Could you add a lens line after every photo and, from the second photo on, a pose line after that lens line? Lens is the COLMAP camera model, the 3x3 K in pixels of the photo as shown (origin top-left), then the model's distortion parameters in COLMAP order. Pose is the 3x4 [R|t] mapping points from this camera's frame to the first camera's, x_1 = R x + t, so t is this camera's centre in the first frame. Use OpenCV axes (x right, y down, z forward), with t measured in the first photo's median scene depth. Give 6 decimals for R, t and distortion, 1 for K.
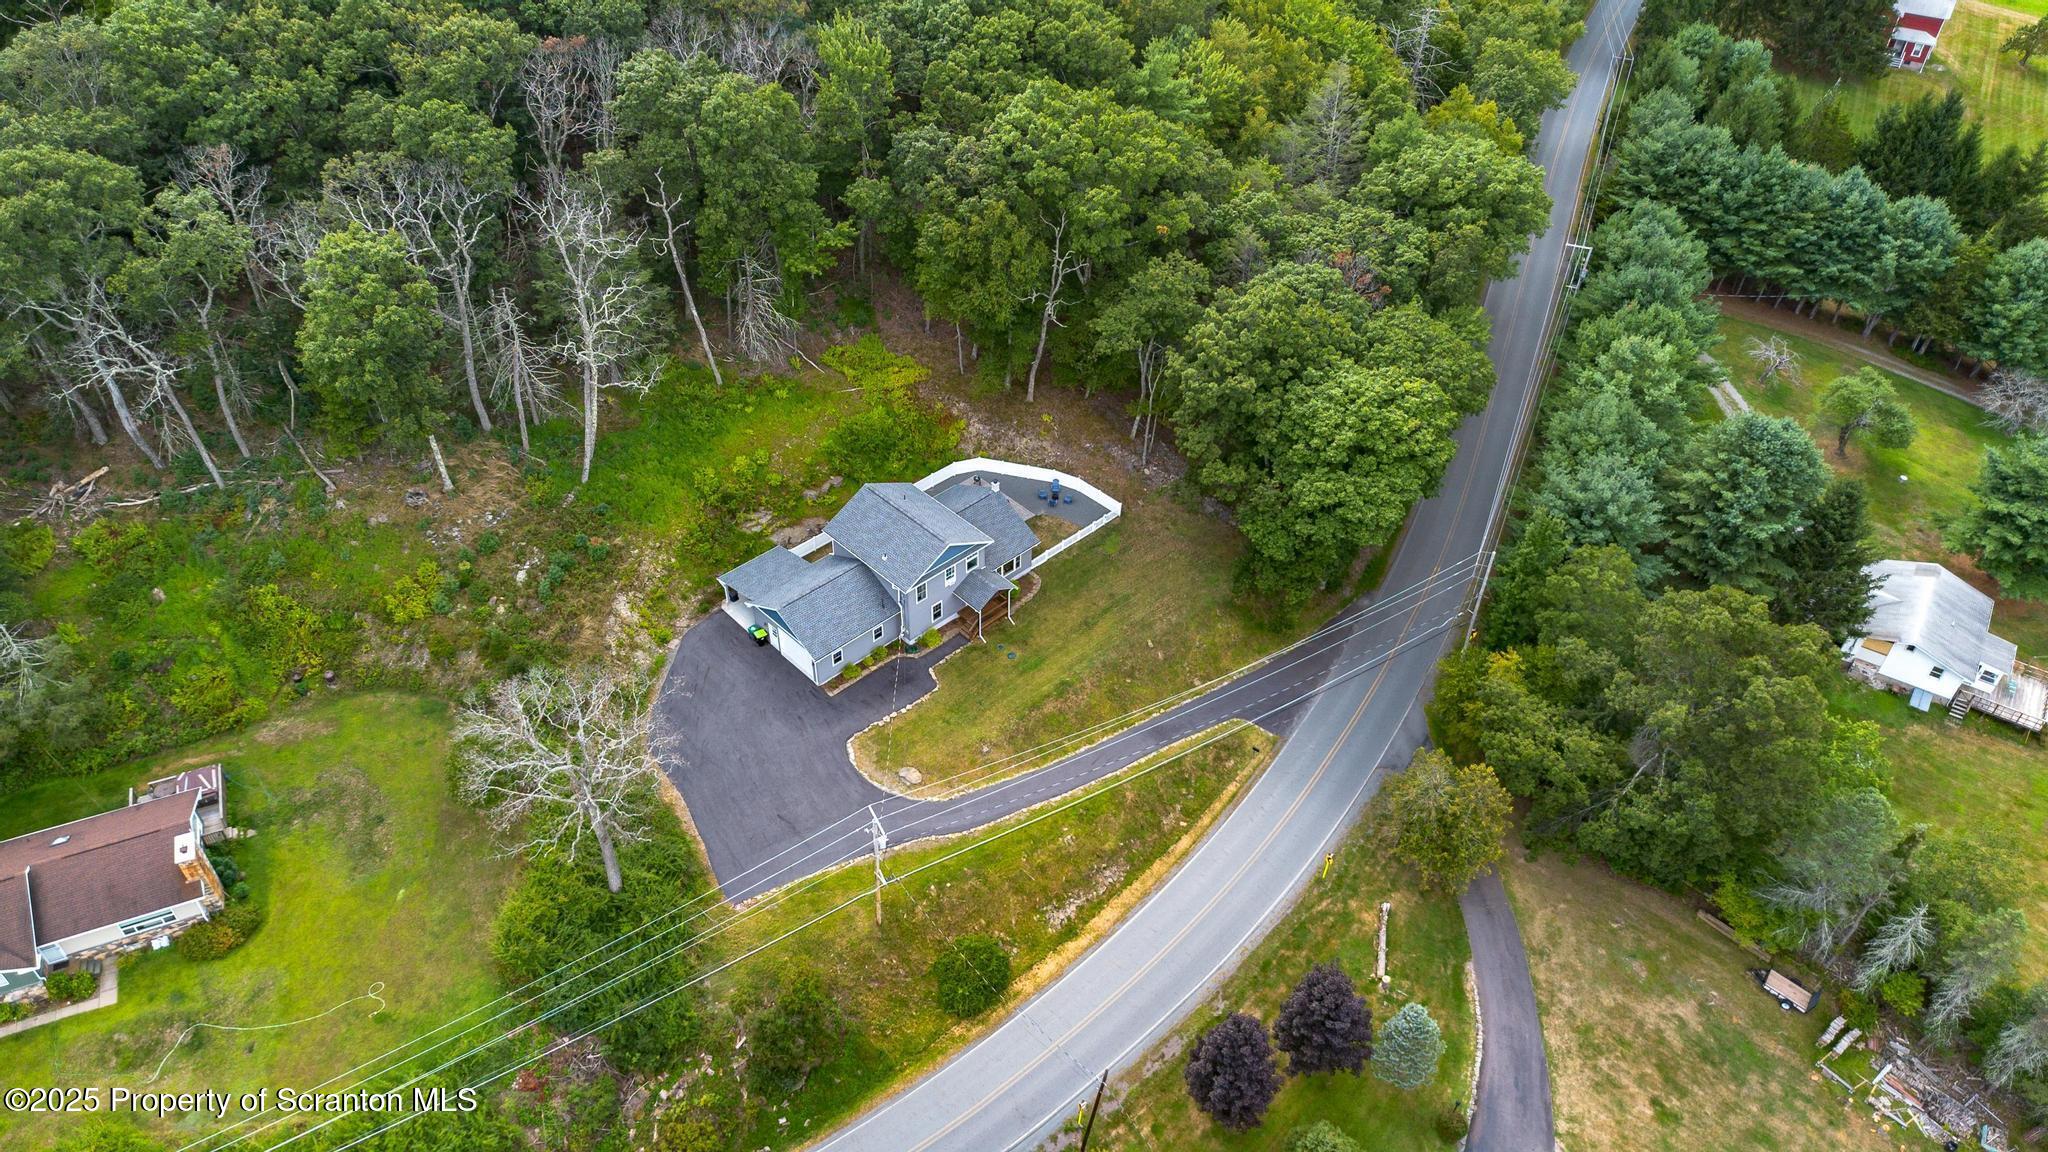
lens RADIAL K [[1436.4, 0, 1024.0], [0, 1436.4, 576.0], [0, 0, 1]] dist [0.072385, -0.083103]
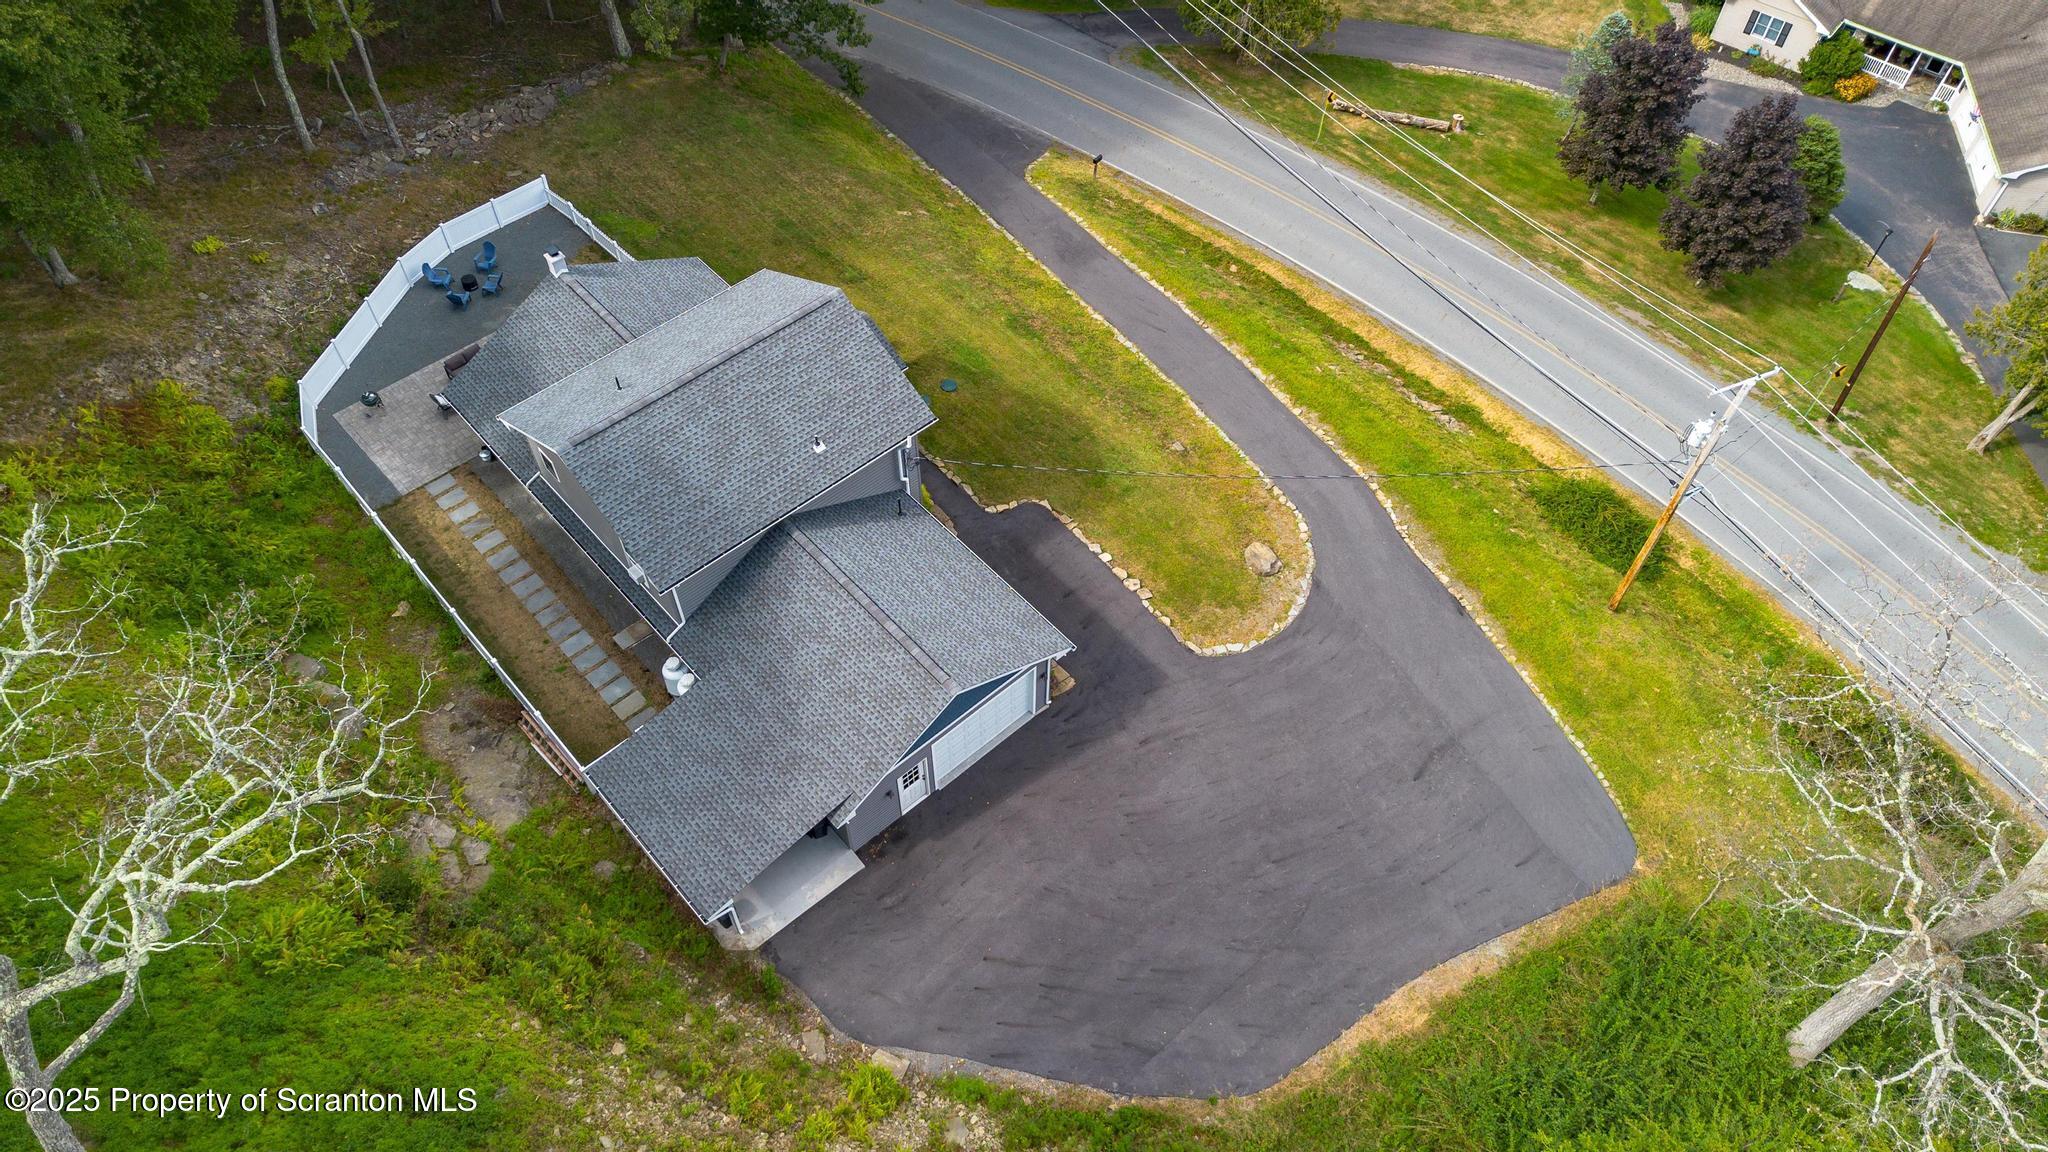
lens RADIAL K [[1436.4, 0, 1024.0], [0, 1436.4, 576.0], [0, 0, 1]] dist [0.072385, -0.083103]
pose [[0.031634, -0.814958, 0.578656, -0.372240], [0.654621, 0.454388, 0.604155, -0.209567], [-0.755295, 0.359689, 0.547863, 0.795306]]
